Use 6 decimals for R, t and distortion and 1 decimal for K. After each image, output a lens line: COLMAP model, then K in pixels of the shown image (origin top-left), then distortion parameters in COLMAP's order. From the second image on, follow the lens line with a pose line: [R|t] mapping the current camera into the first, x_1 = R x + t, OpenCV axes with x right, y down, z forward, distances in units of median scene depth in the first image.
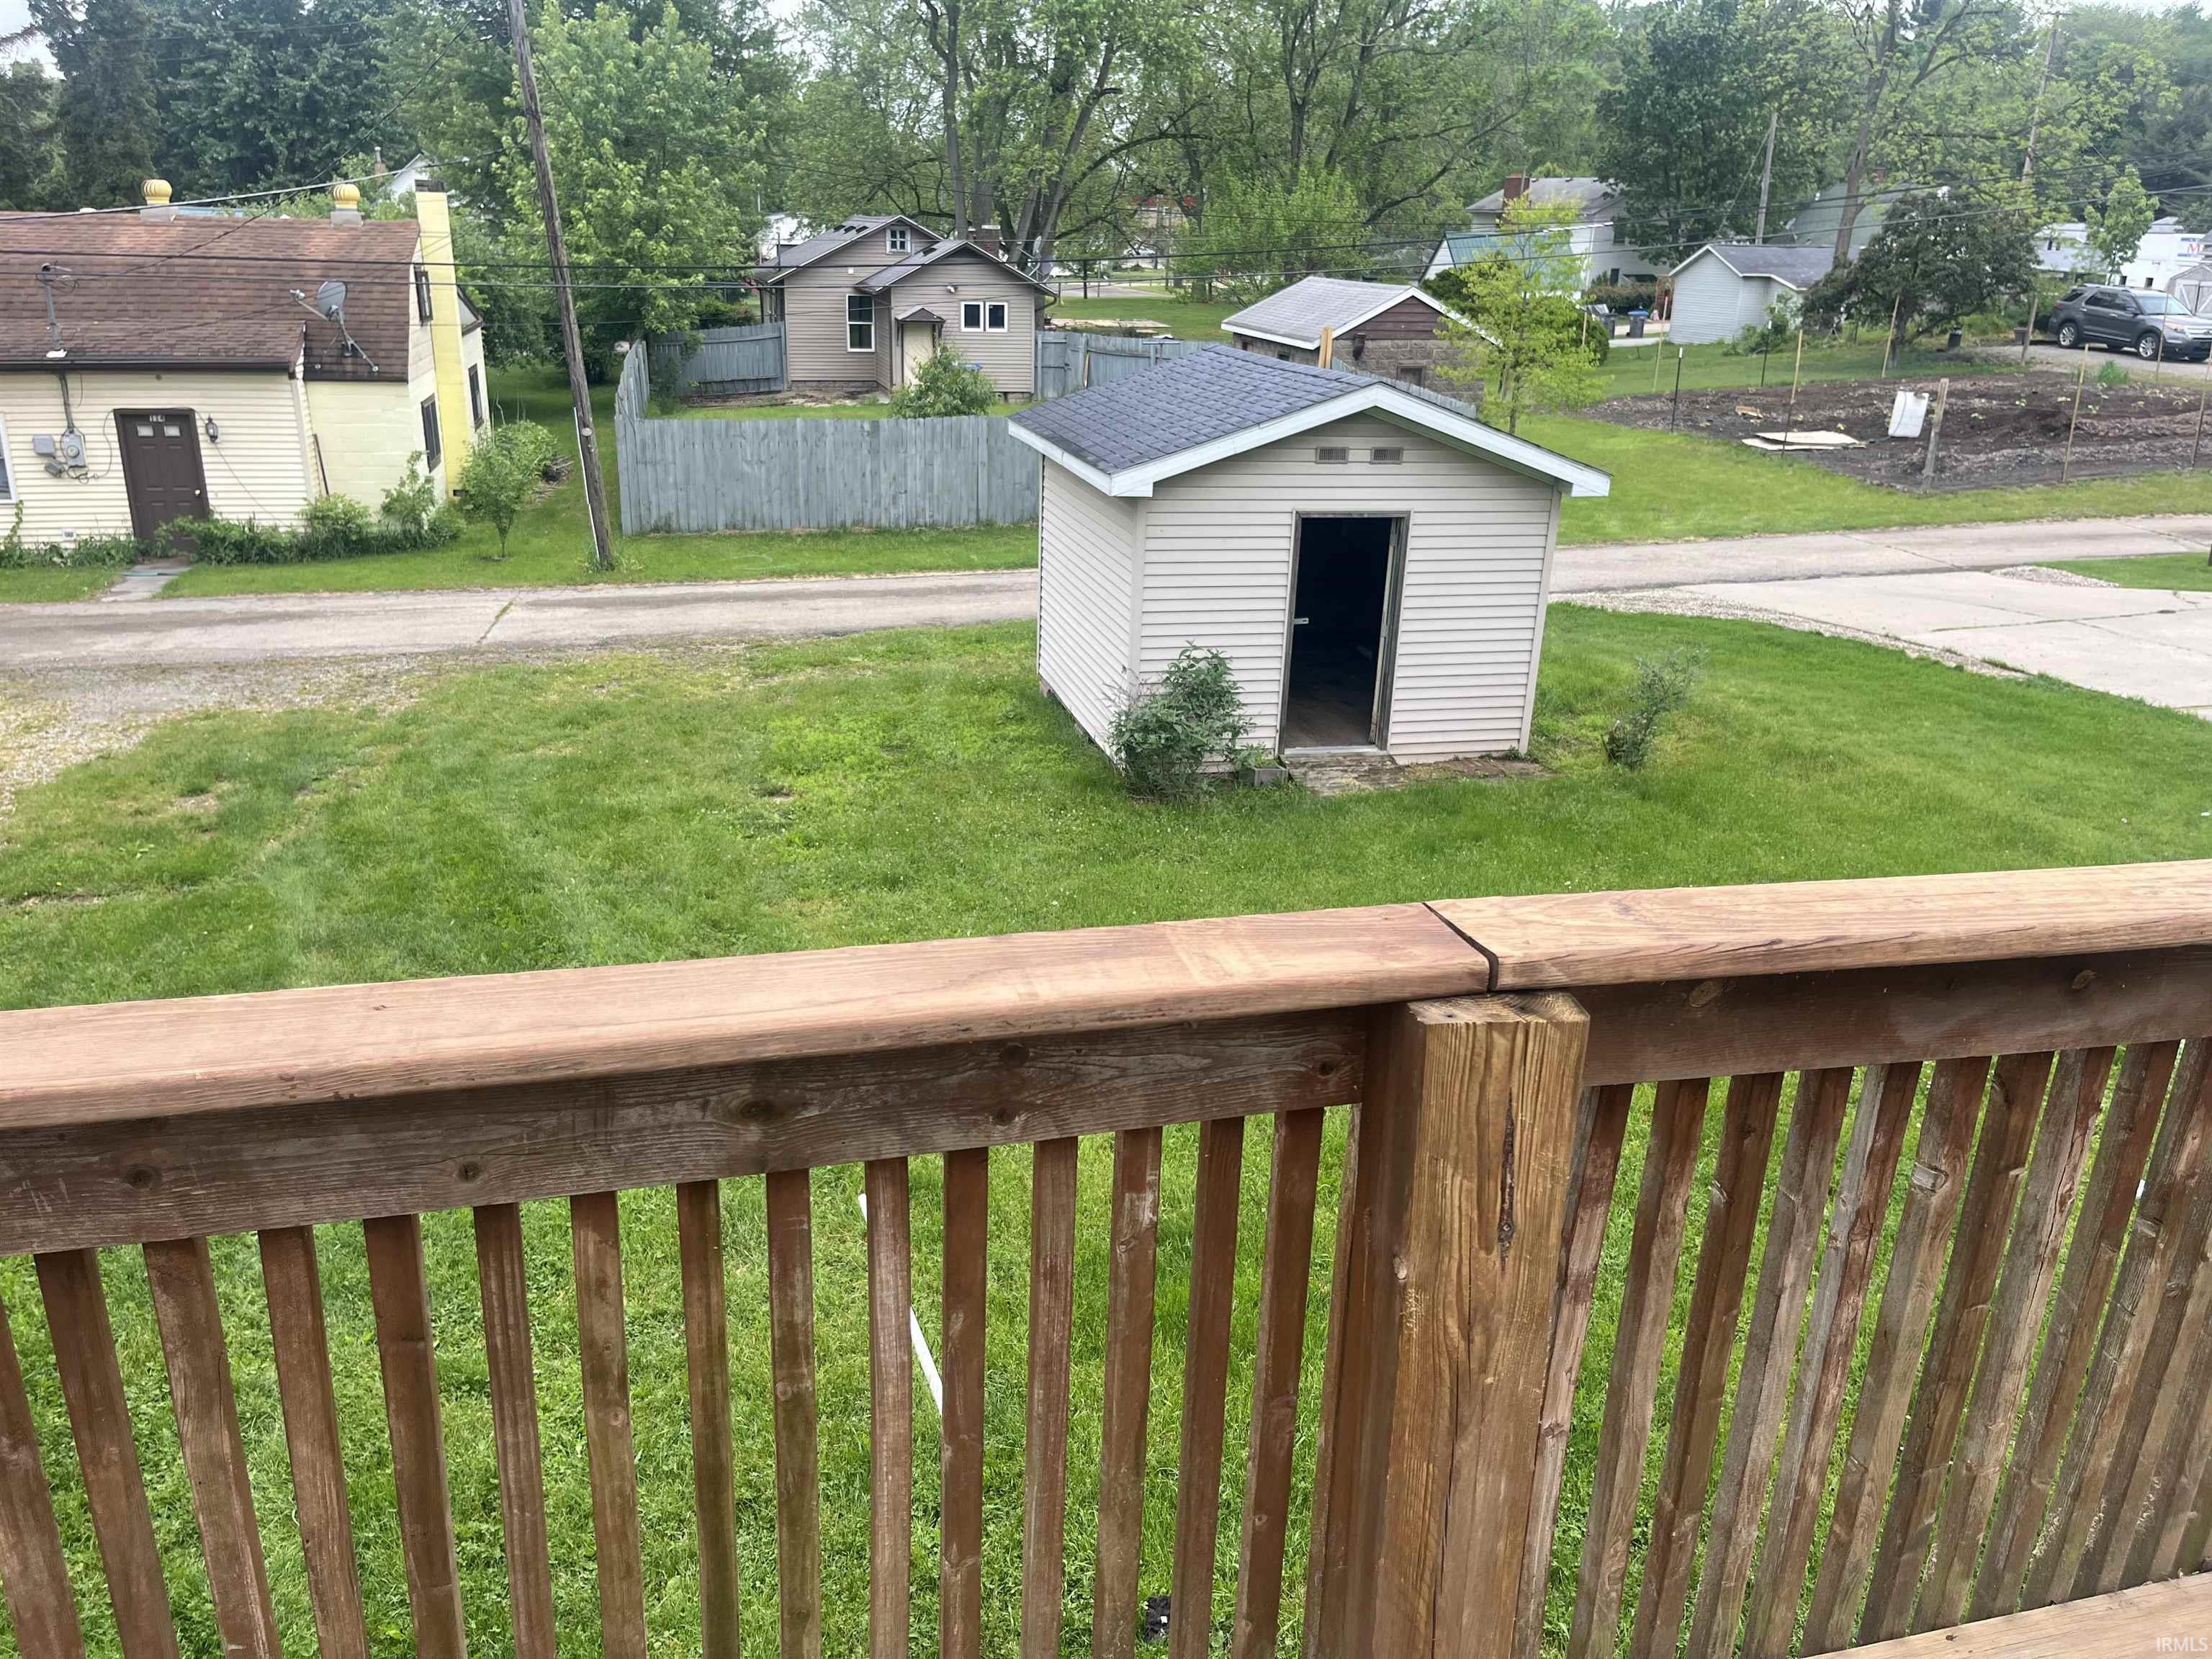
lens RADIAL K [[1666.2, 0, 1101.0], [0, 1666.2, 823.7], [0, 0, 1]] dist [0.026776, -0.028476]
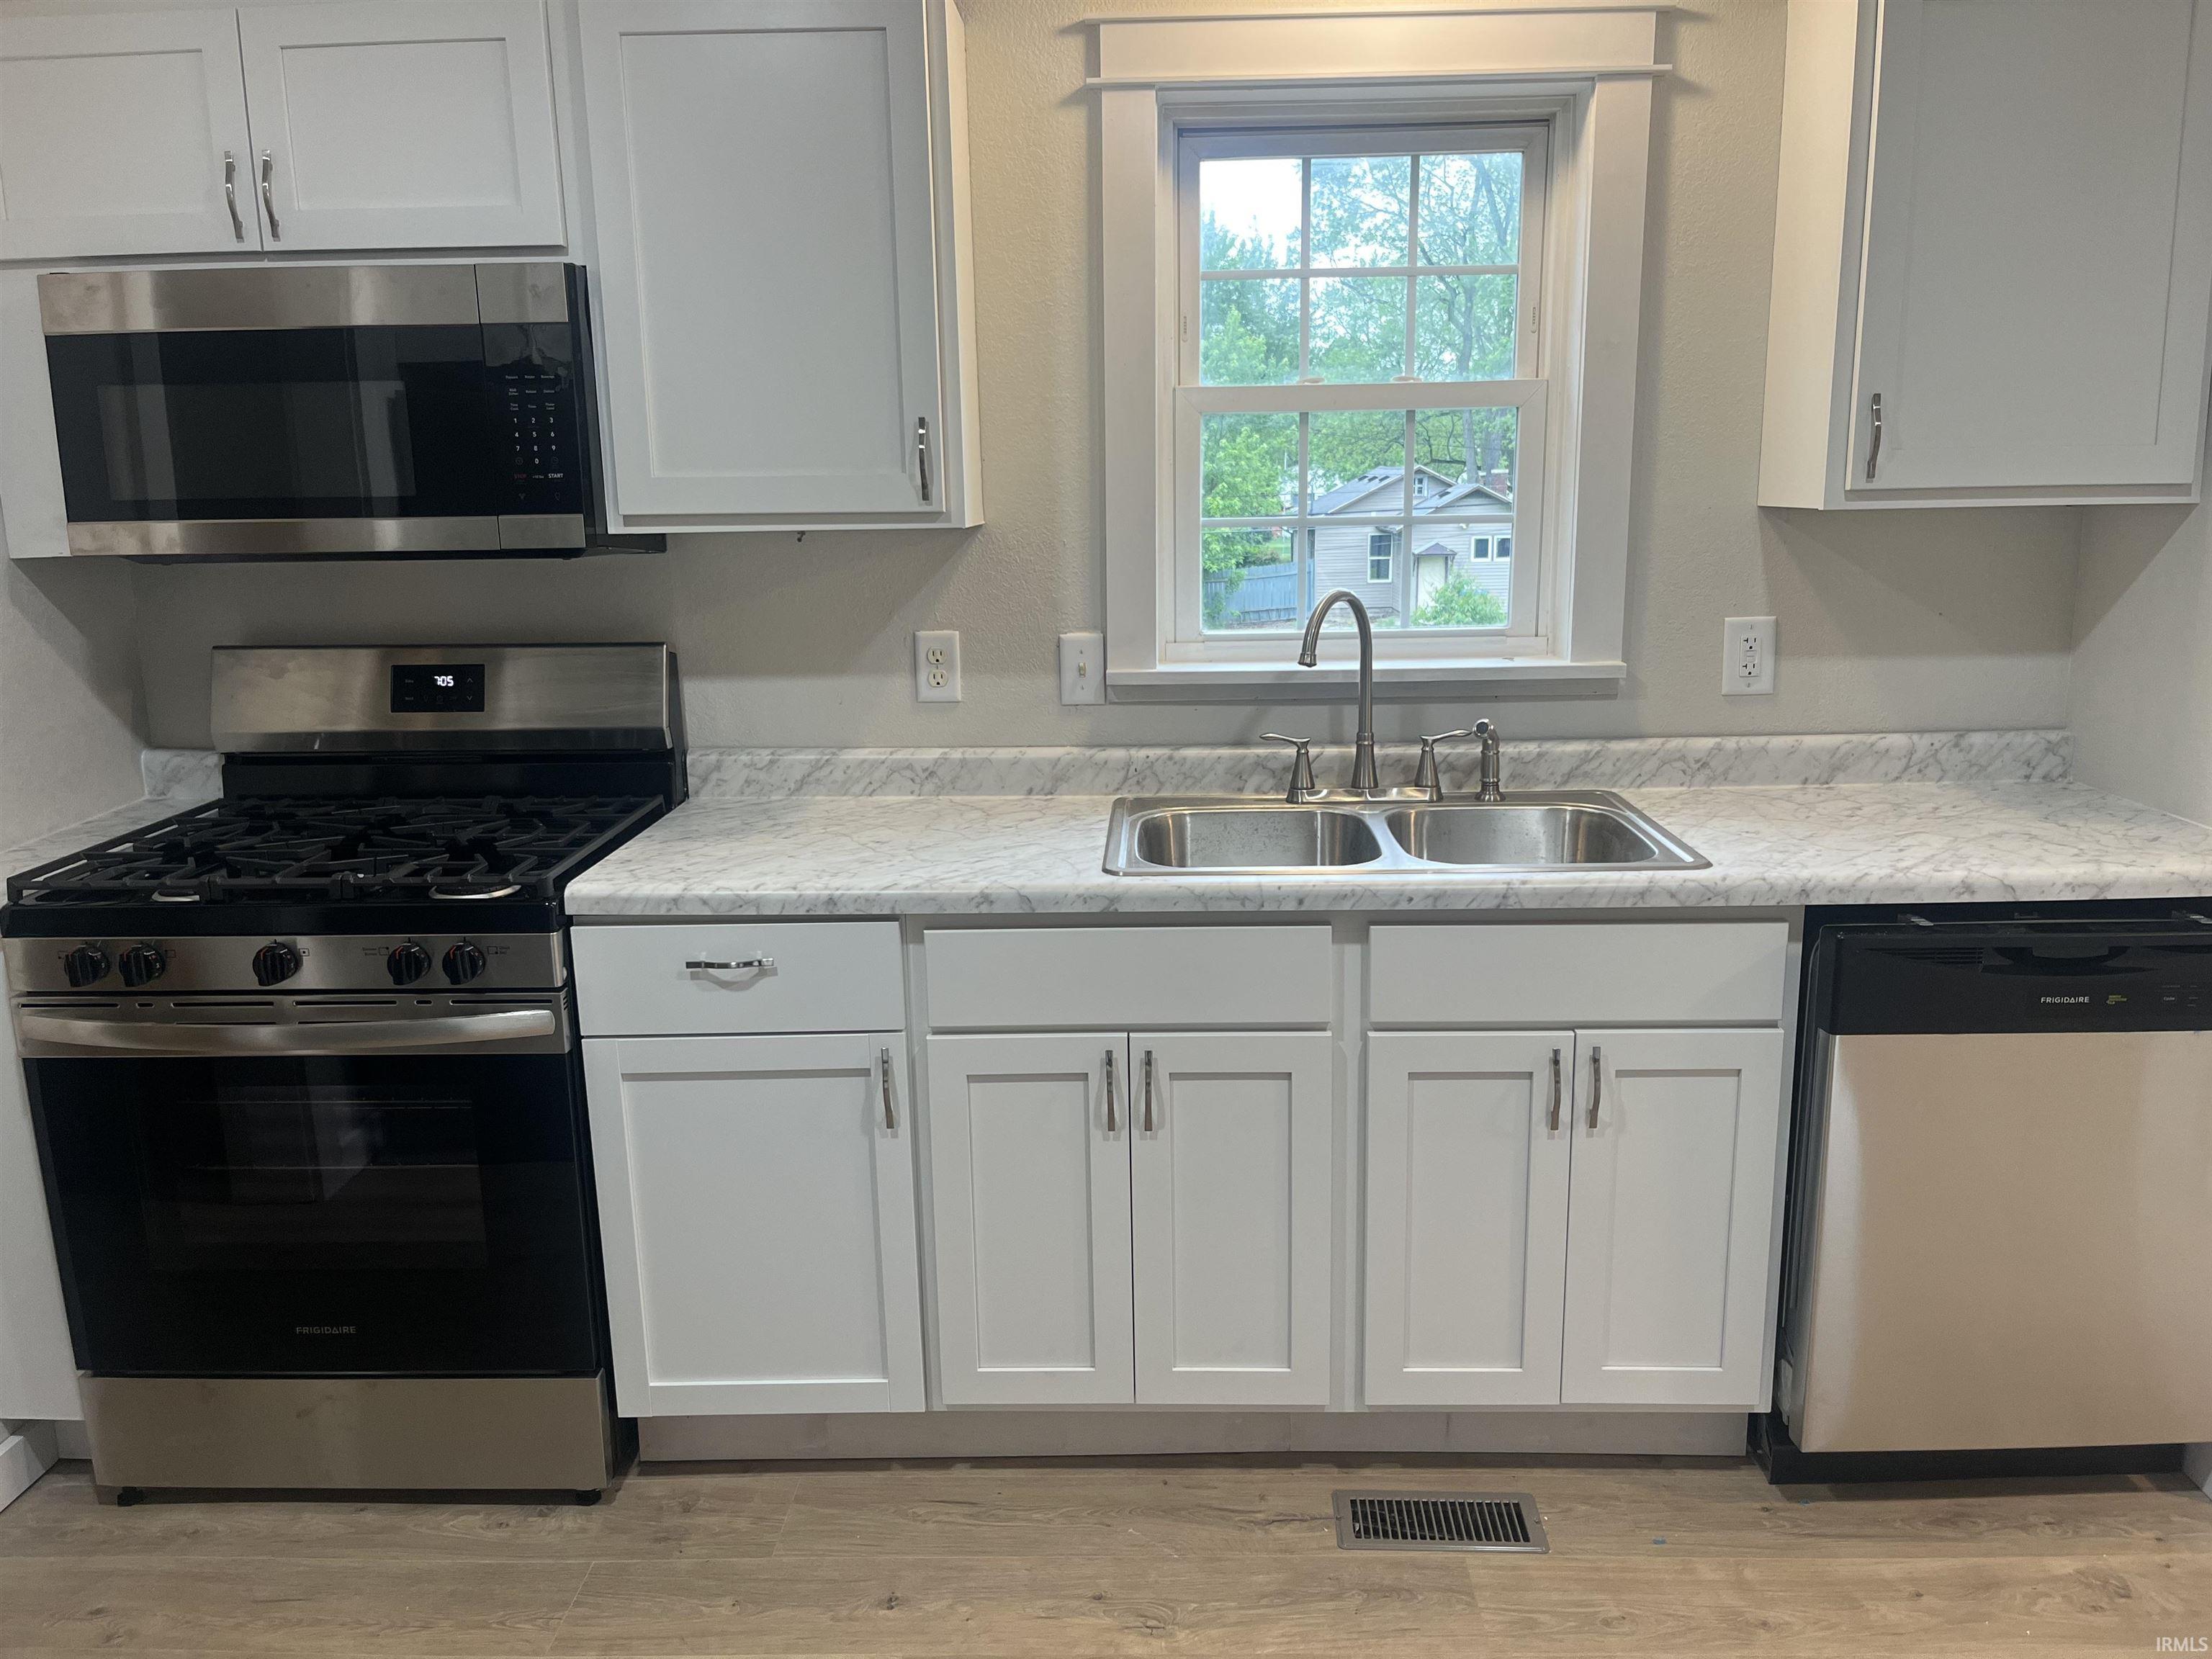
lens RADIAL K [[1666.2, 0, 1113.3], [0, 1666.2, 822.2], [0, 0, 1]] dist [0.026776, -0.028476]
pose [[0.960202, 0.013336, -0.278988, 0.000973], [-0.051424, 0.990225, -0.129652, 0.037059], [0.274532, 0.138839, 0.951502, -0.111675]]
